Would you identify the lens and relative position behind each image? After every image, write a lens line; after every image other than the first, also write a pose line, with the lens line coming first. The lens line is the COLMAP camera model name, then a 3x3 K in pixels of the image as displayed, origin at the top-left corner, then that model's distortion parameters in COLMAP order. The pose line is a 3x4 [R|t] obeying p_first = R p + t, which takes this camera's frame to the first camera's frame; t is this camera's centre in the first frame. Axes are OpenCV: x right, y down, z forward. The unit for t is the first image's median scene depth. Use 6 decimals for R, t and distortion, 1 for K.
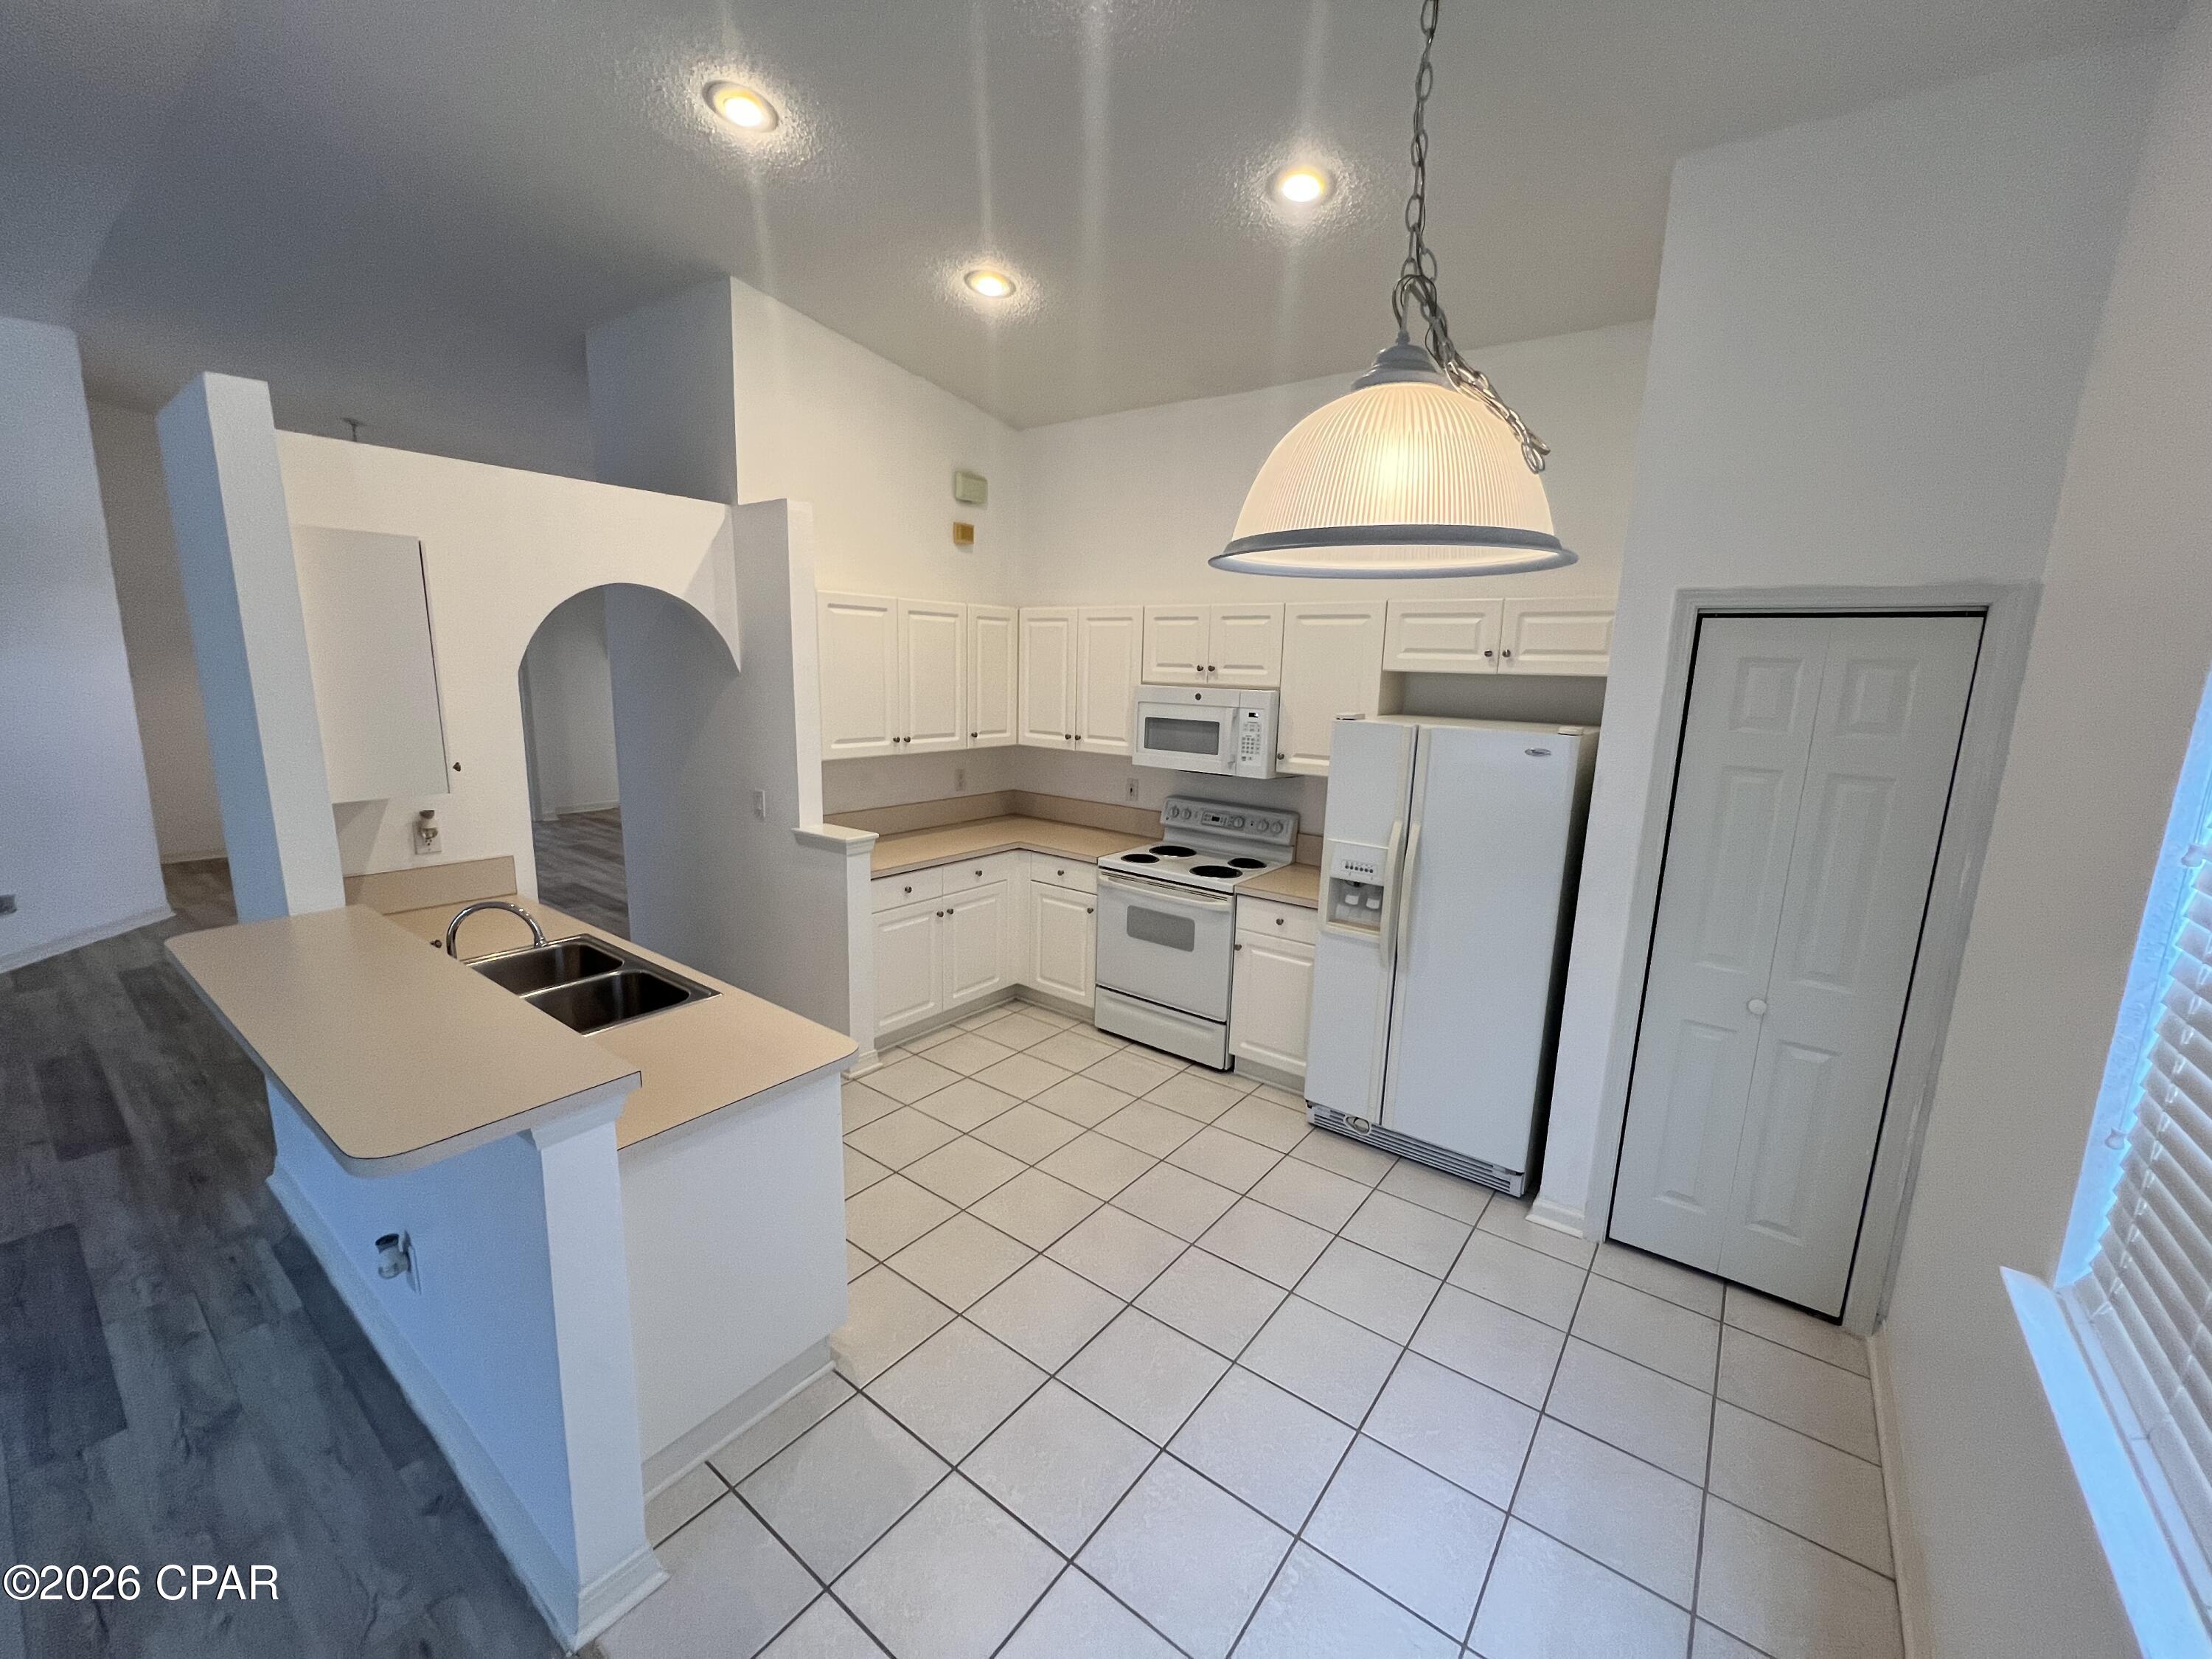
lens RADIAL K [[885.6, 0, 1101.2], [0, 885.6, 825.8], [0, 0, 1]] dist [-0.001688, 0.000129]
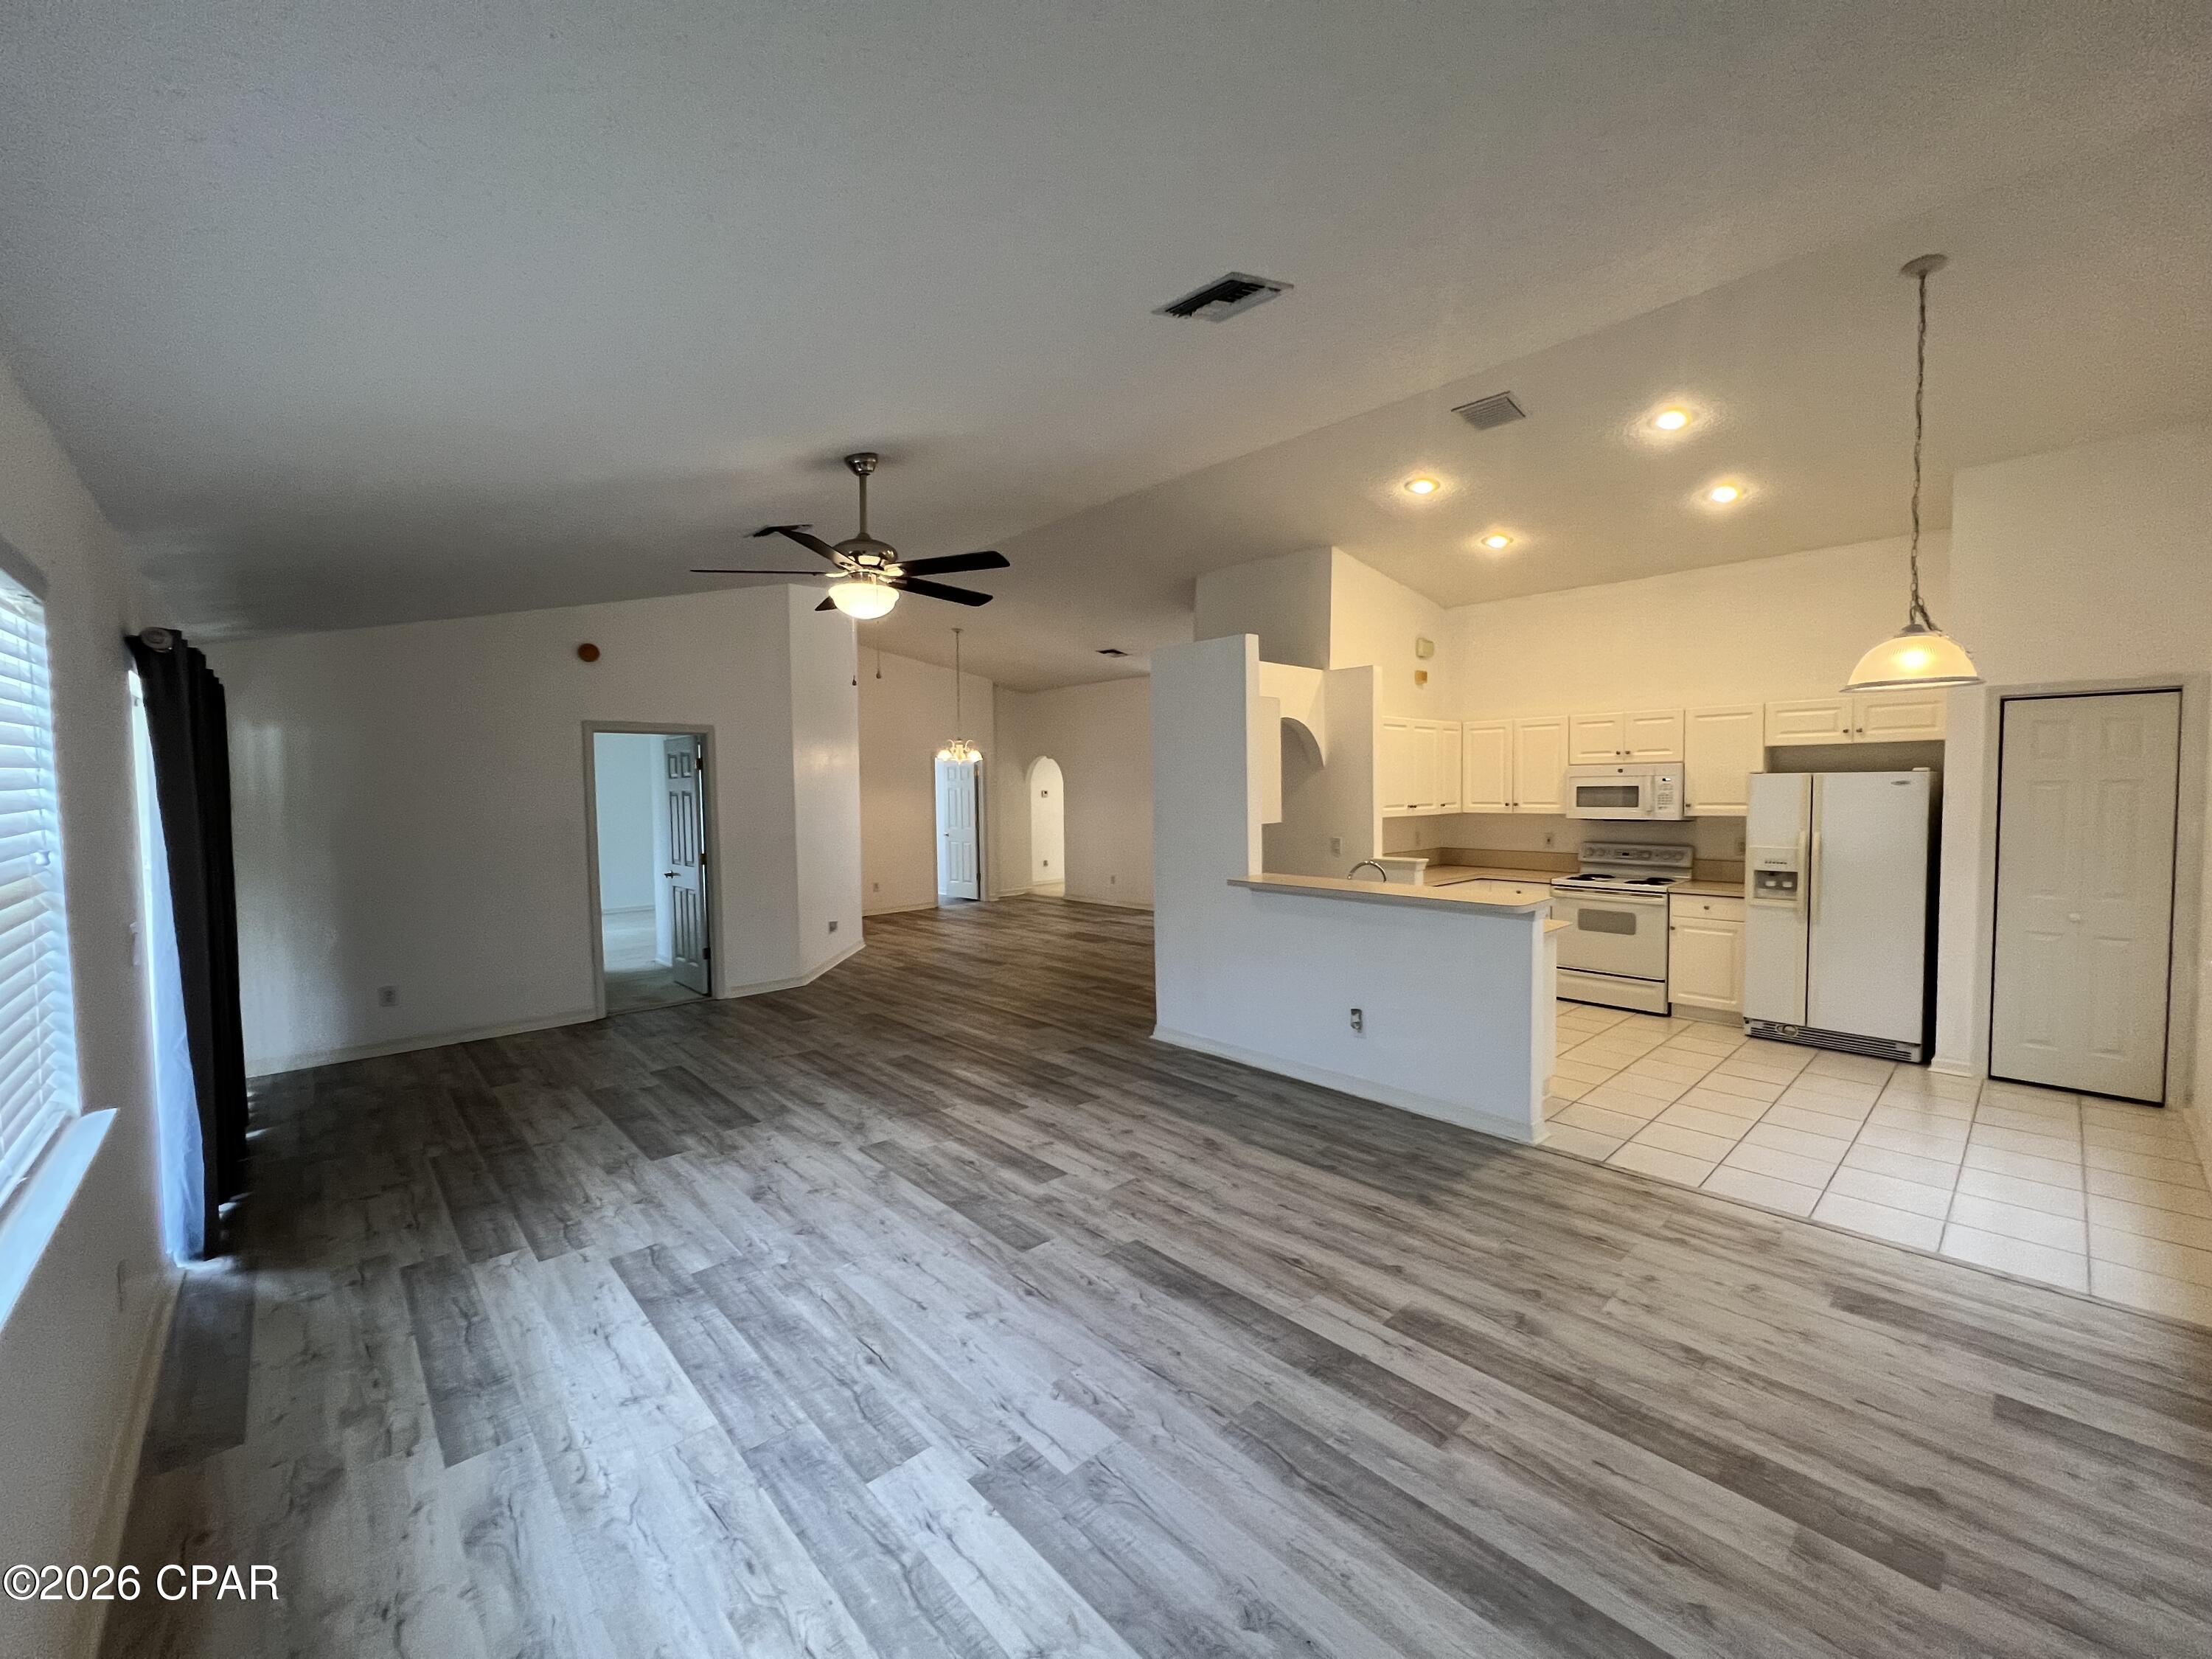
lens RADIAL K [[885.6, 0, 1100.2], [0, 885.6, 829.5], [0, 0, 1]] dist [-0.001688, 0.000129]
pose [[0.983480, -0.031797, -0.178203, -0.534109], [0.007605, 0.990840, -0.134828, 0.164421], [0.180857, 0.131246, 0.974713, -0.686236]]
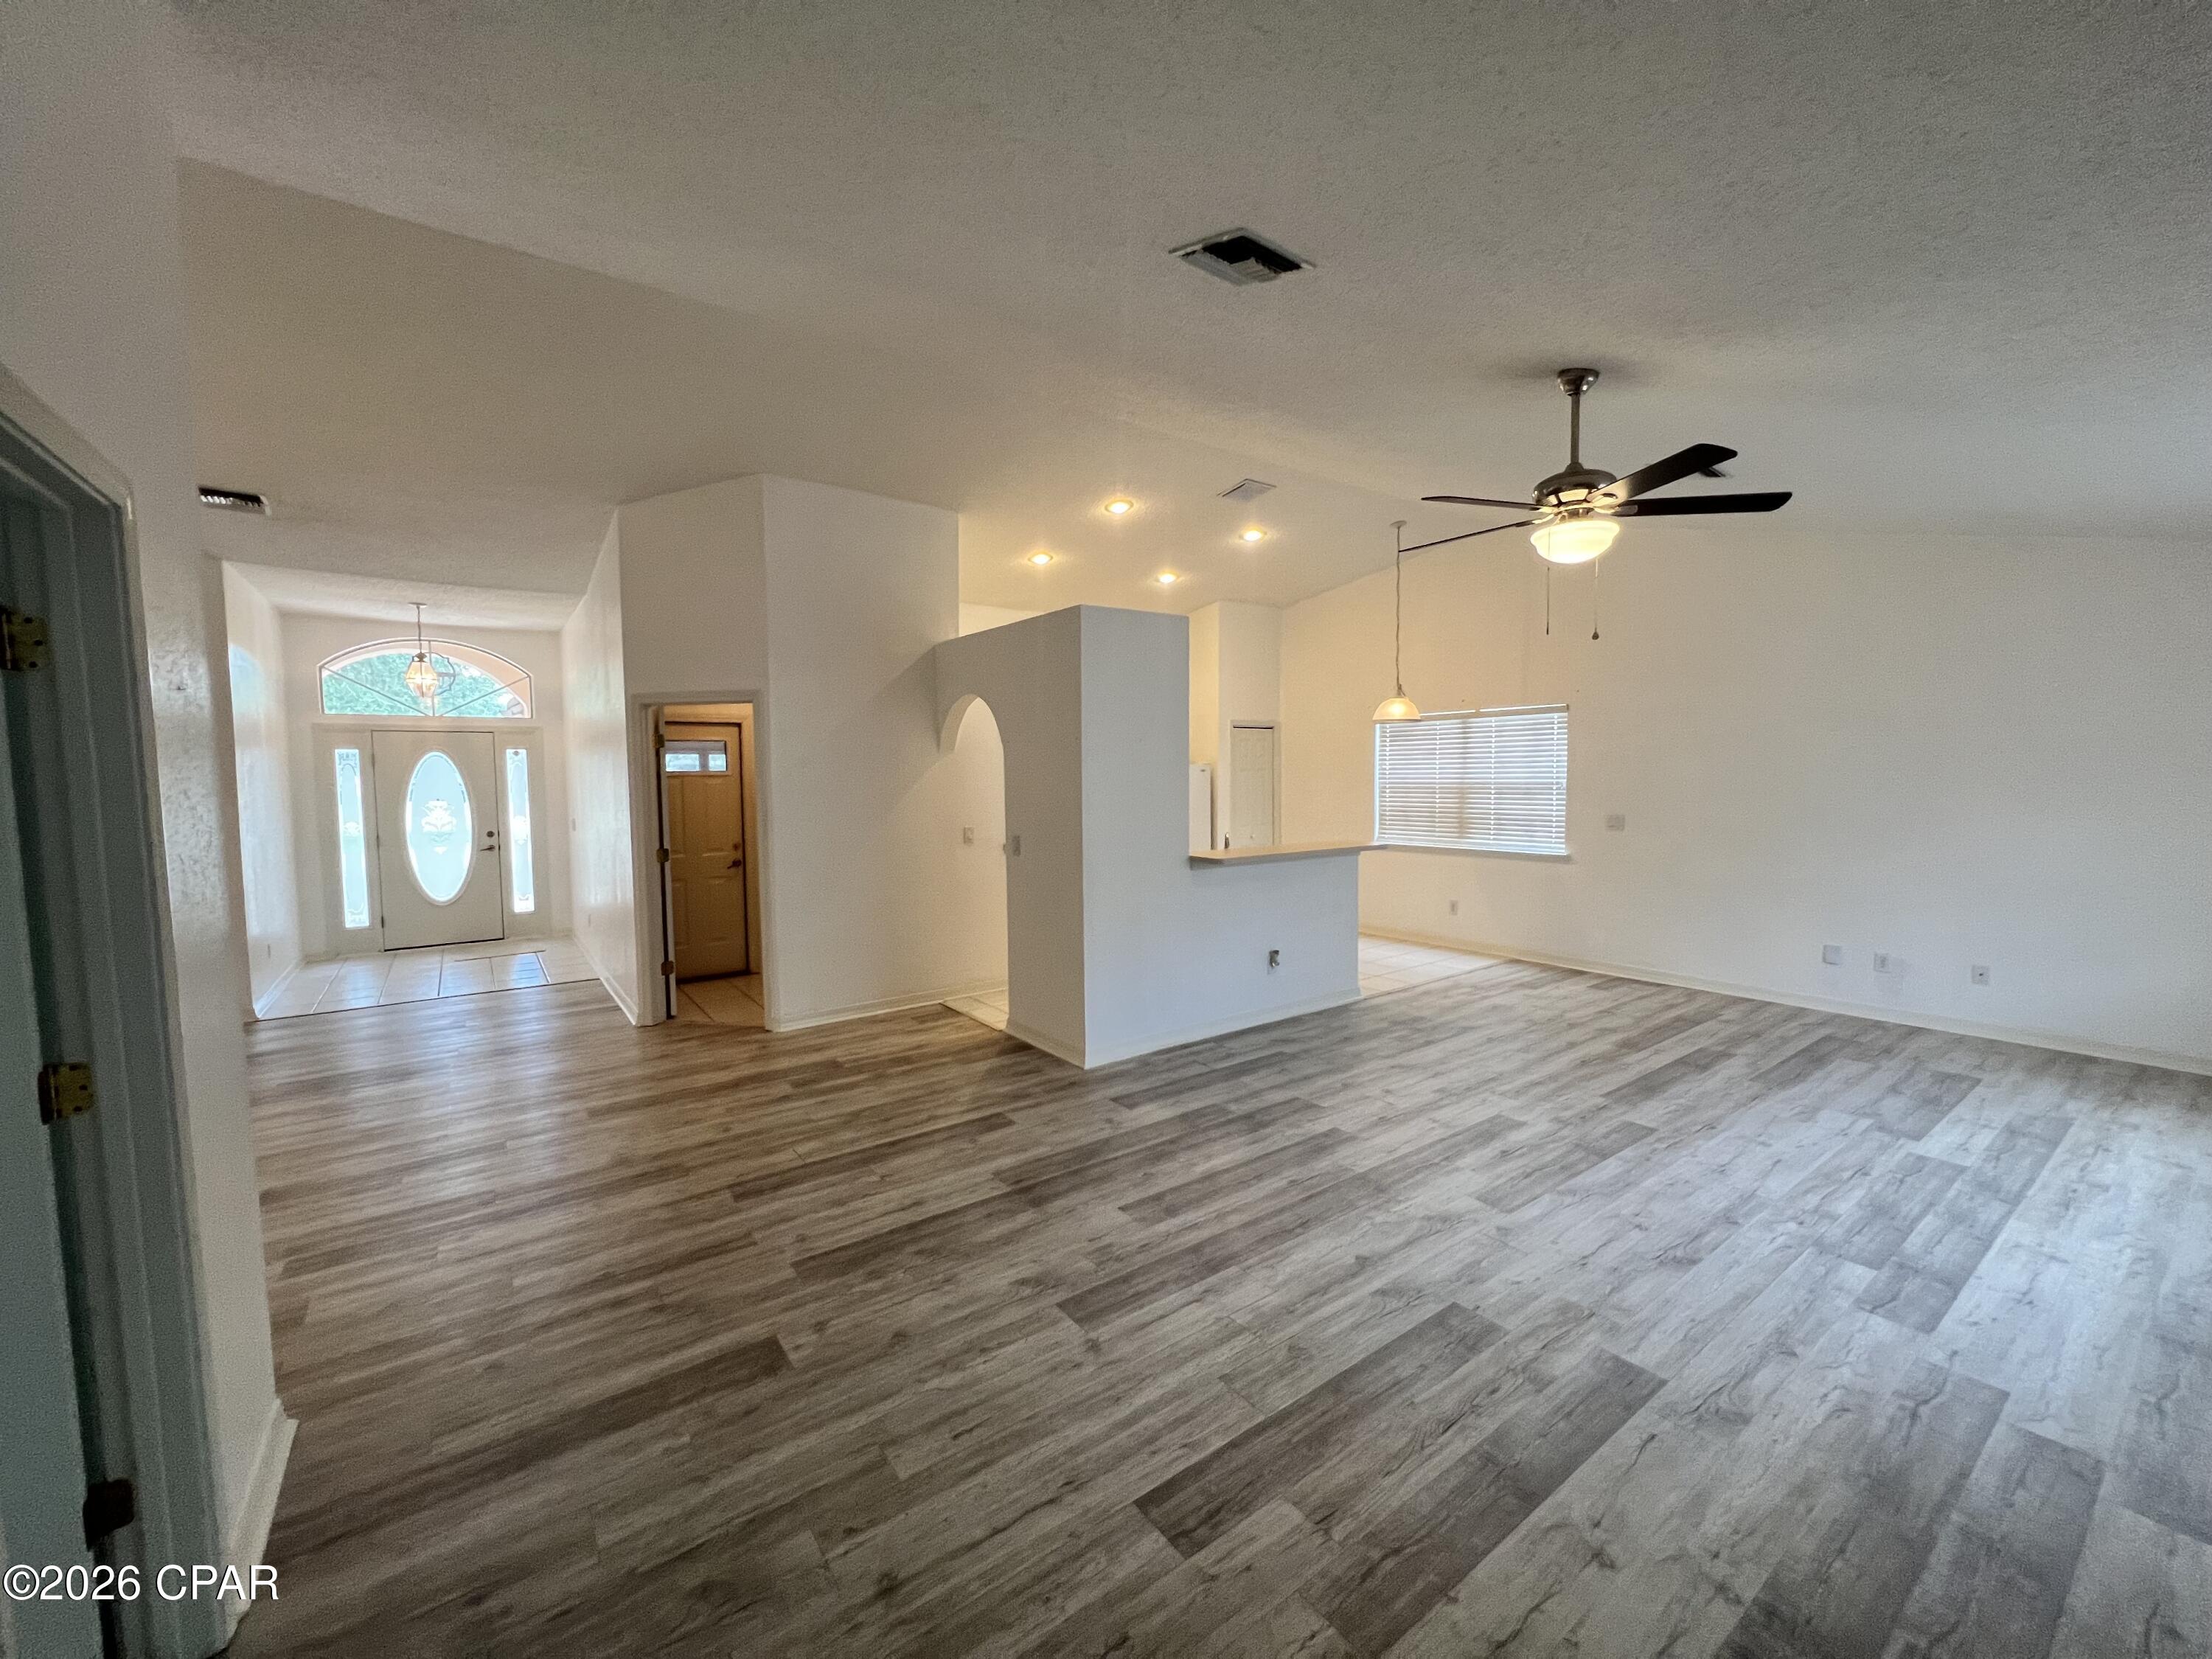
lens RADIAL K [[885.6, 0, 1107.6], [0, 885.6, 826.2], [0, 0, 1]] dist [-0.001688, 0.000129]
pose [[0.282758, -0.093493, 0.954624, -1.816001], [0.191345, 0.980733, 0.039374, -0.055950], [-0.939912, 0.171529, 0.295199, 0.325824]]
